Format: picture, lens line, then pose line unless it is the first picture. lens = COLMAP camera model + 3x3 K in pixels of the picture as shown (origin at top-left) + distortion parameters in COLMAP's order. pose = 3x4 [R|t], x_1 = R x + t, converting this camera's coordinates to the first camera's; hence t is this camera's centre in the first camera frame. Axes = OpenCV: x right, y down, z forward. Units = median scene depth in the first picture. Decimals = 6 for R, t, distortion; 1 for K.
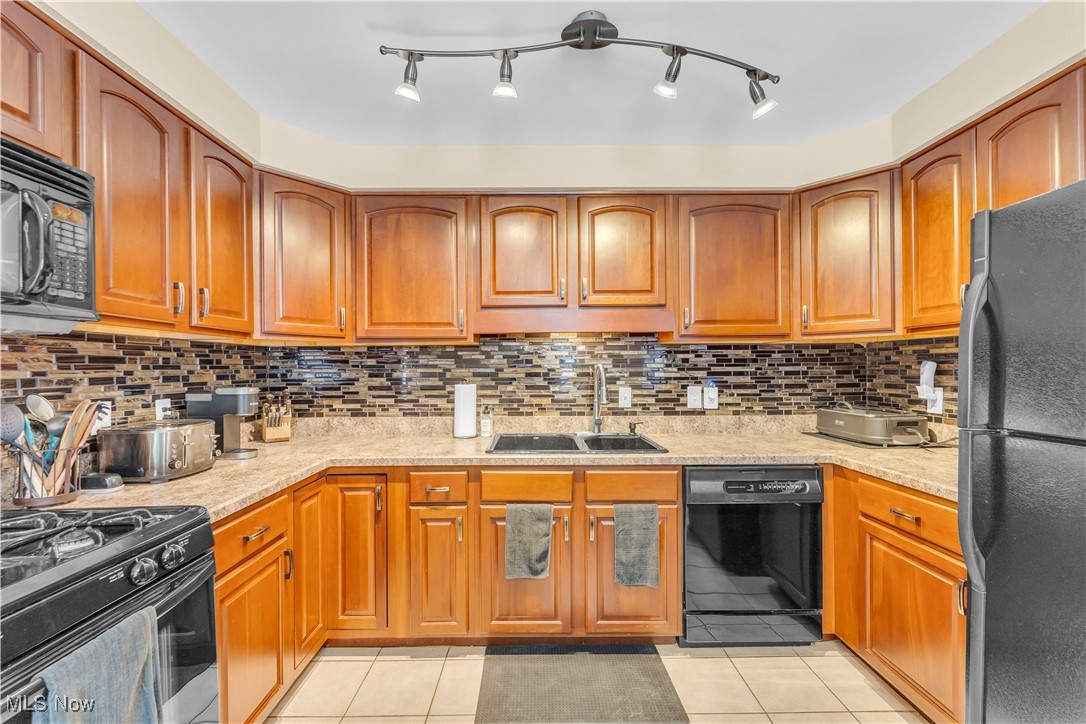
lens RADIAL K [[441.5, 0, 543.0], [0, 441.5, 369.2], [0, 0, 1]] dist [-0.006152, -0.000021]
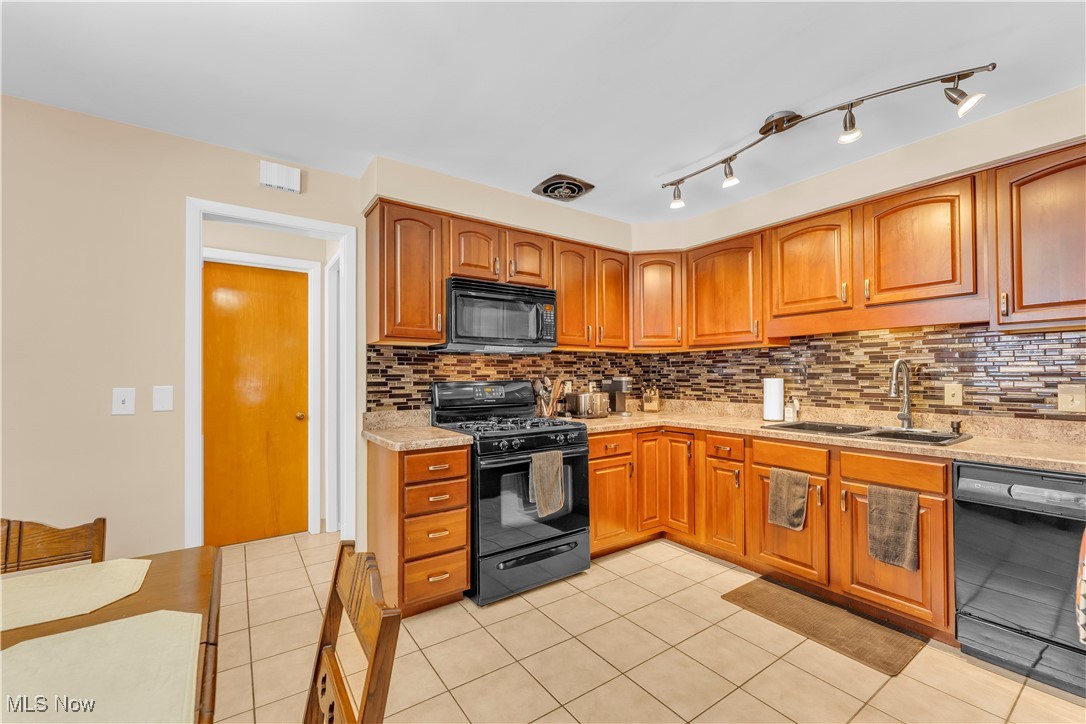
lens RADIAL K [[441.5, 0, 539.9], [0, 441.5, 366.5], [0, 0, 1]] dist [-0.006152, -0.000021]
pose [[0.568842, -0.012746, -0.822348, 0.577768], [0.000506, 0.999885, -0.015147, 0.024148], [0.822446, 0.008200, 0.568783, -0.301574]]
